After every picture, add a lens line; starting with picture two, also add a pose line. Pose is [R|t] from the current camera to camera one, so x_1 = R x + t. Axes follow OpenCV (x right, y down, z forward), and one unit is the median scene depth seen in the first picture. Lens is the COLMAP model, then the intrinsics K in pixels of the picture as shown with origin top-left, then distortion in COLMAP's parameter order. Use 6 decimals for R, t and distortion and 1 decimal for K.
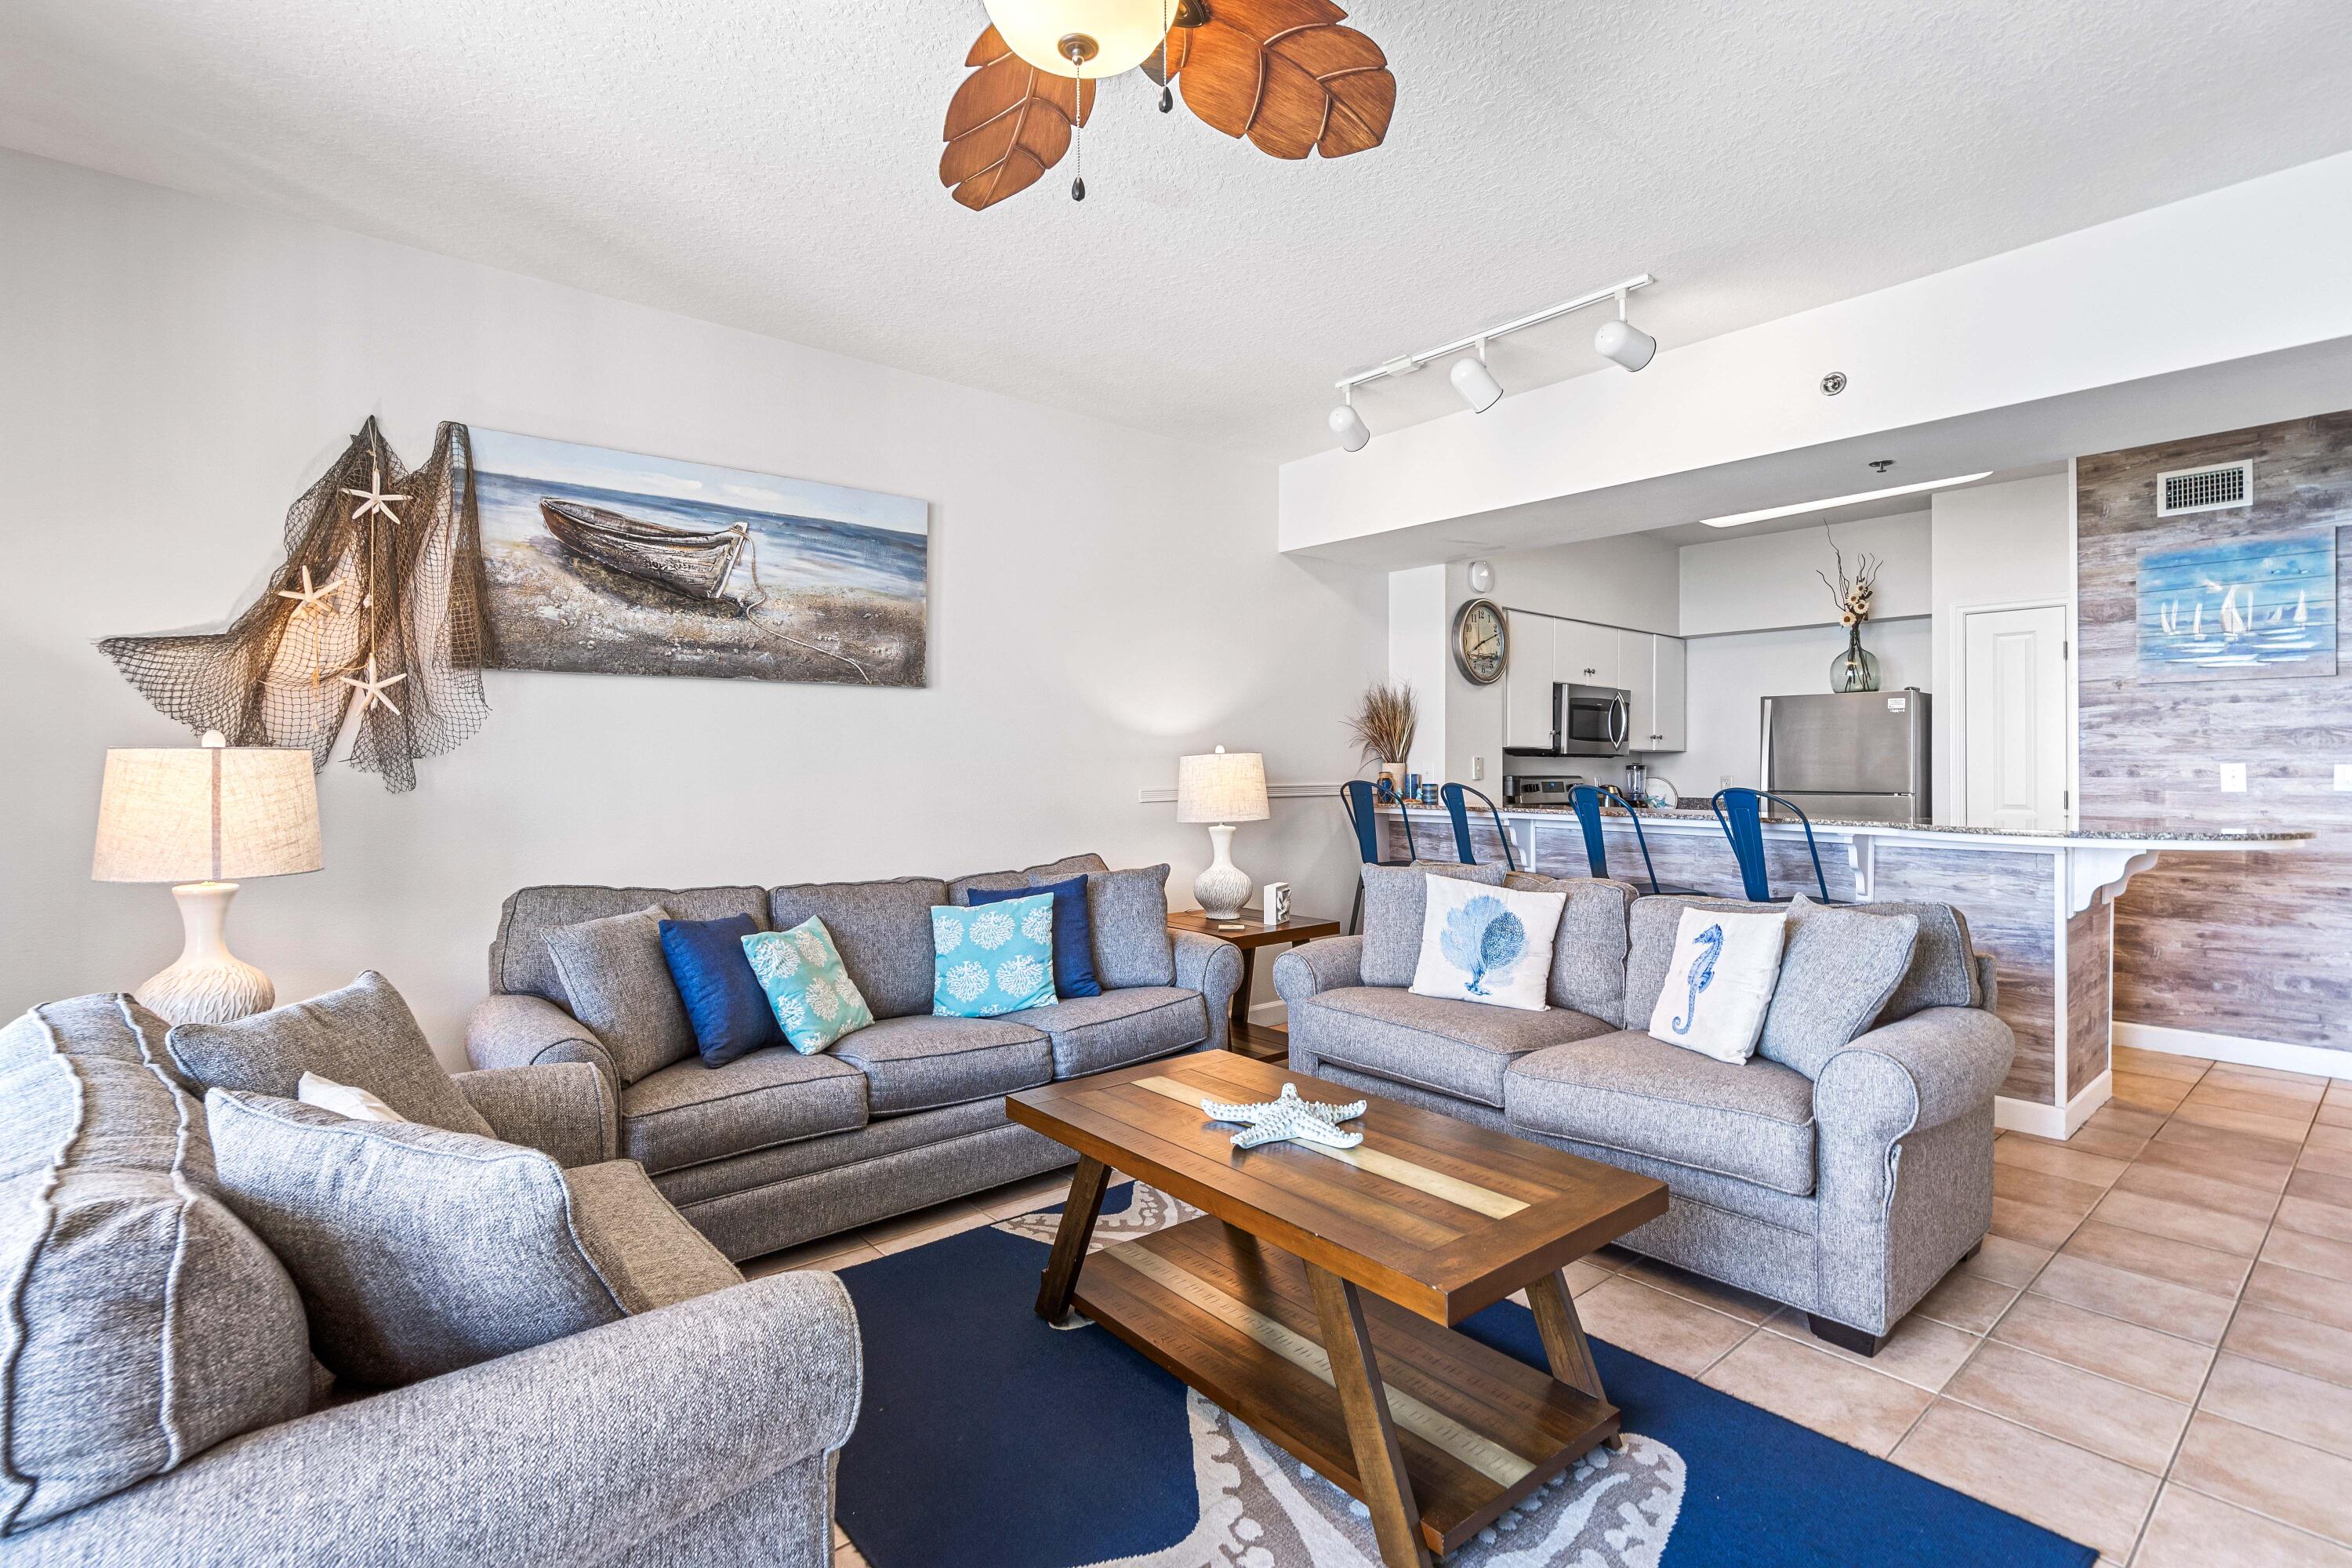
lens RADIAL K [[1084.7, 0, 1170.3], [0, 1084.7, 758.3], [0, 0, 1]] dist [0.002524, 0.000392]
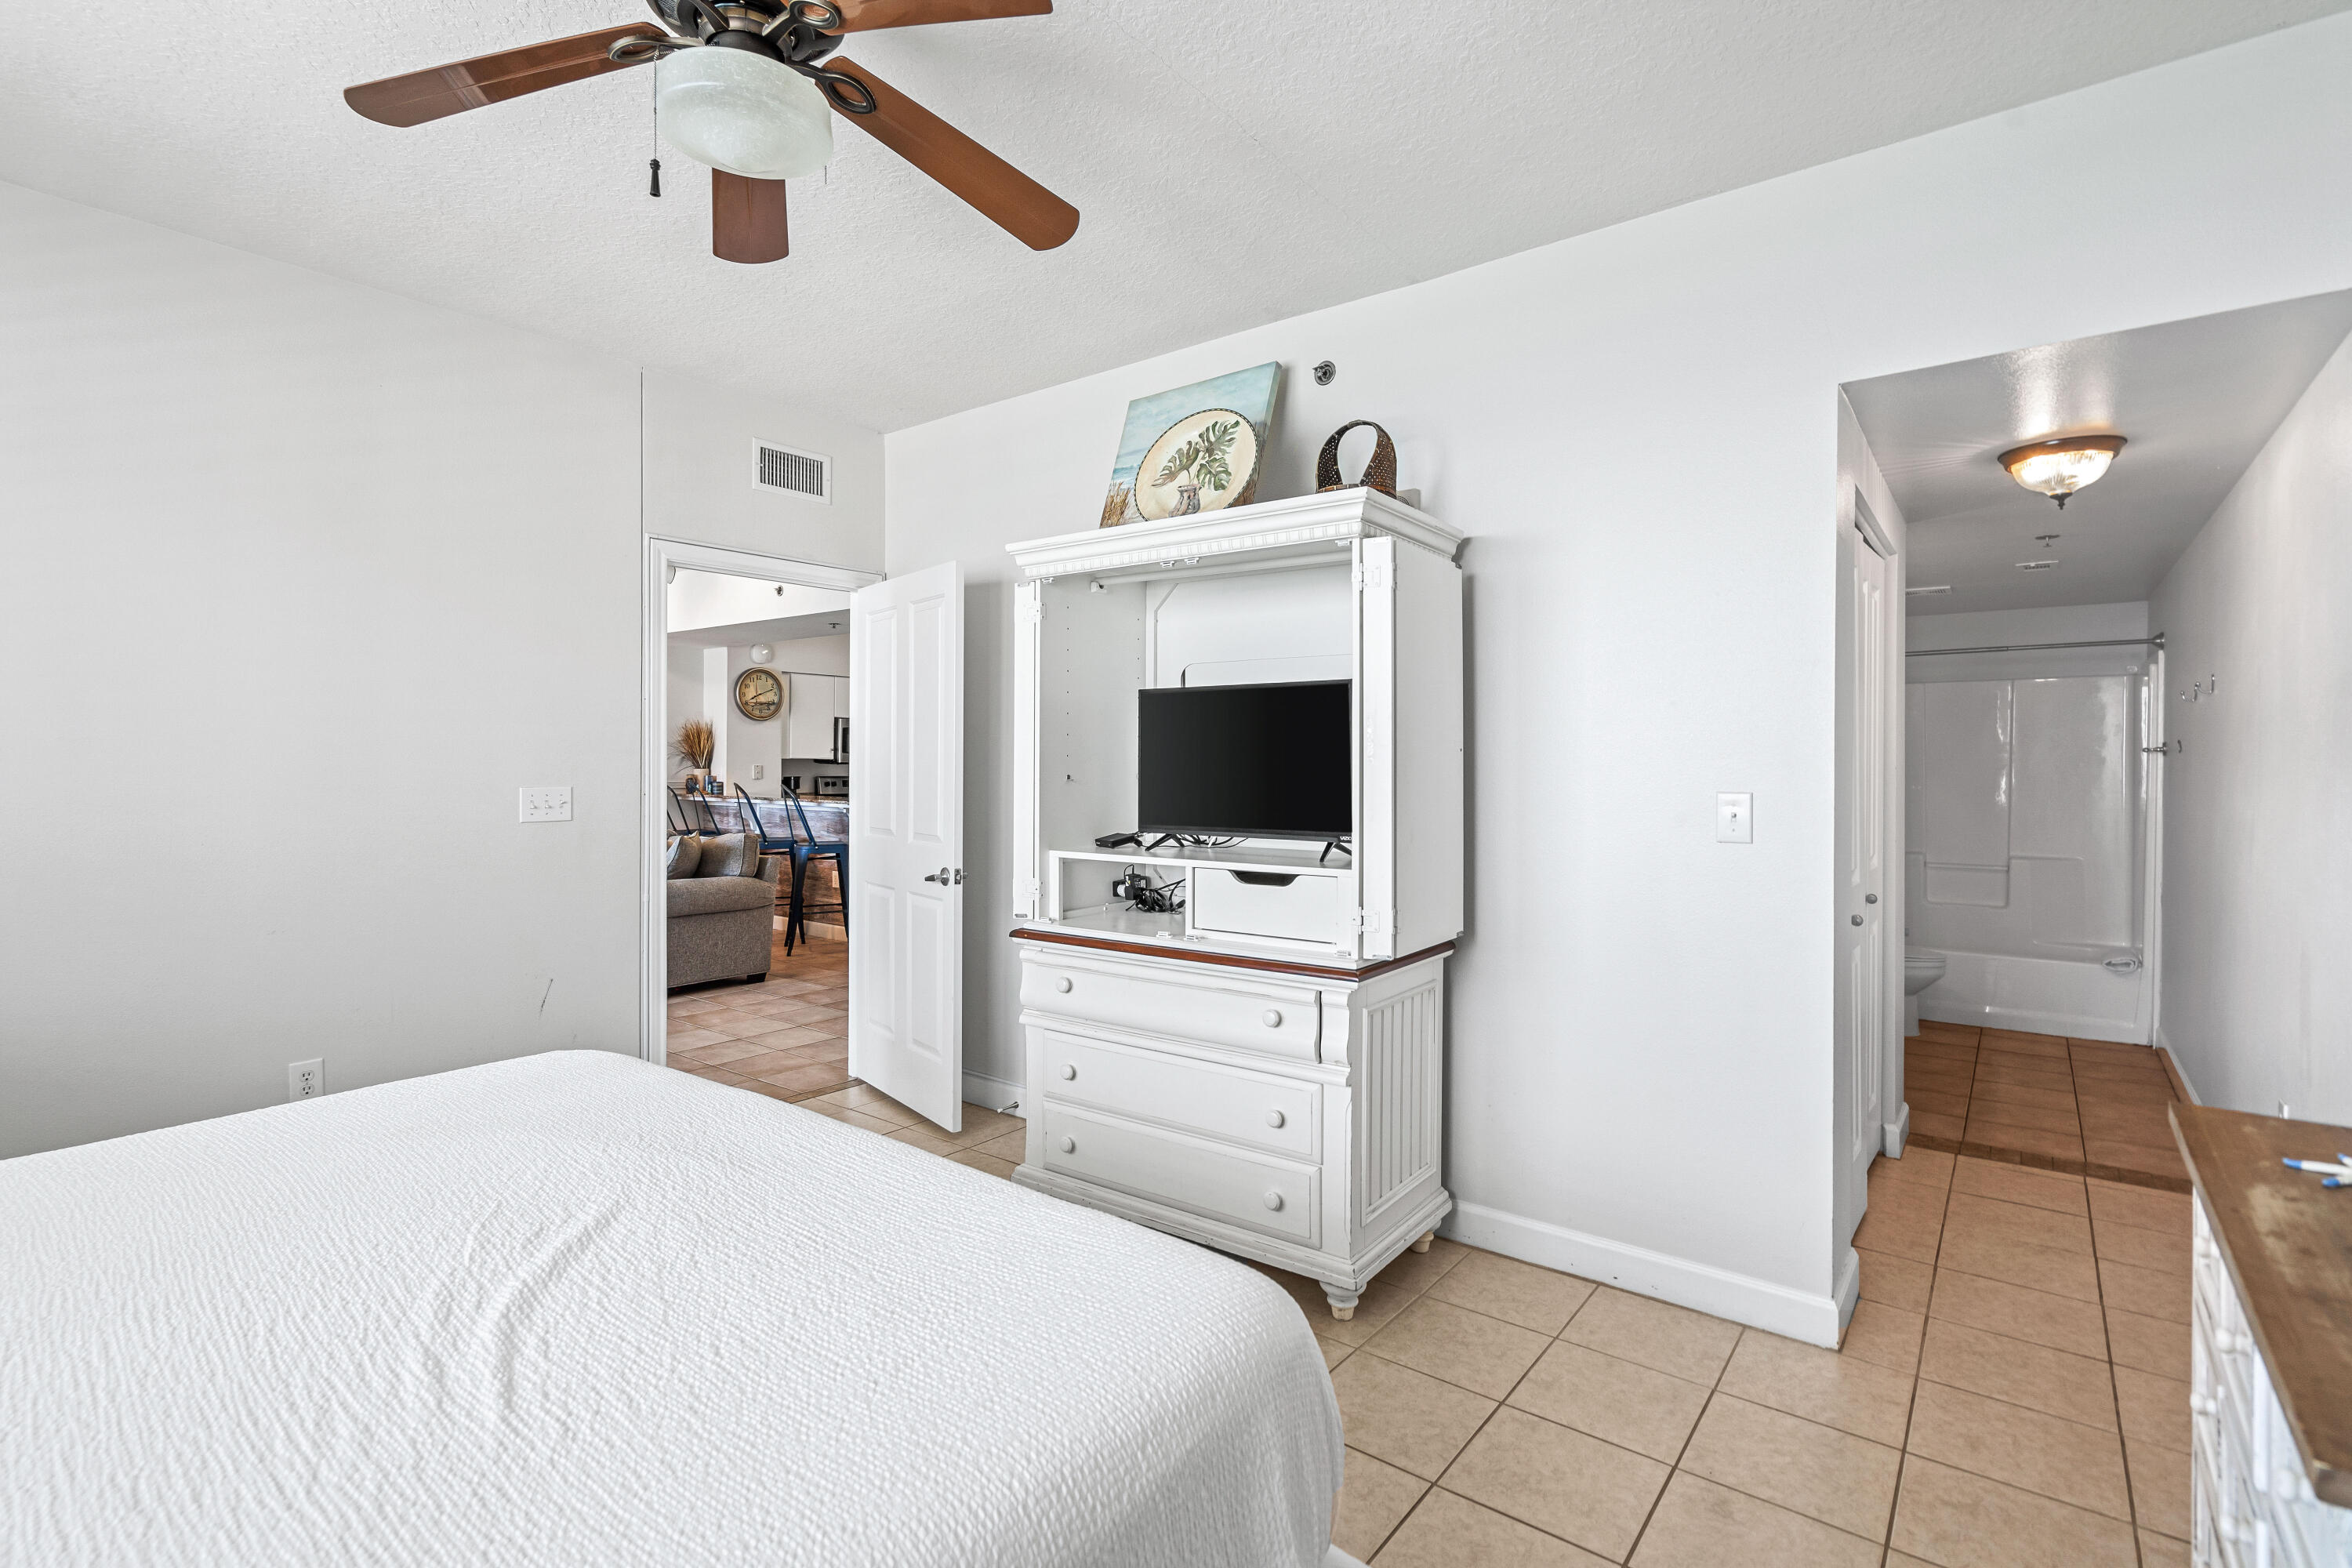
lens RADIAL K [[1106.3, 0, 1170.1], [0, 1106.3, 770.9], [0, 0, 1]] dist [-0.000347, -0.000019]
pose [[0.977101, 0.003325, 0.212752, 0.662625], [-0.005627, 0.999932, 0.010214, -0.015219], [-0.212704, -0.011177, 0.977053, -0.937999]]
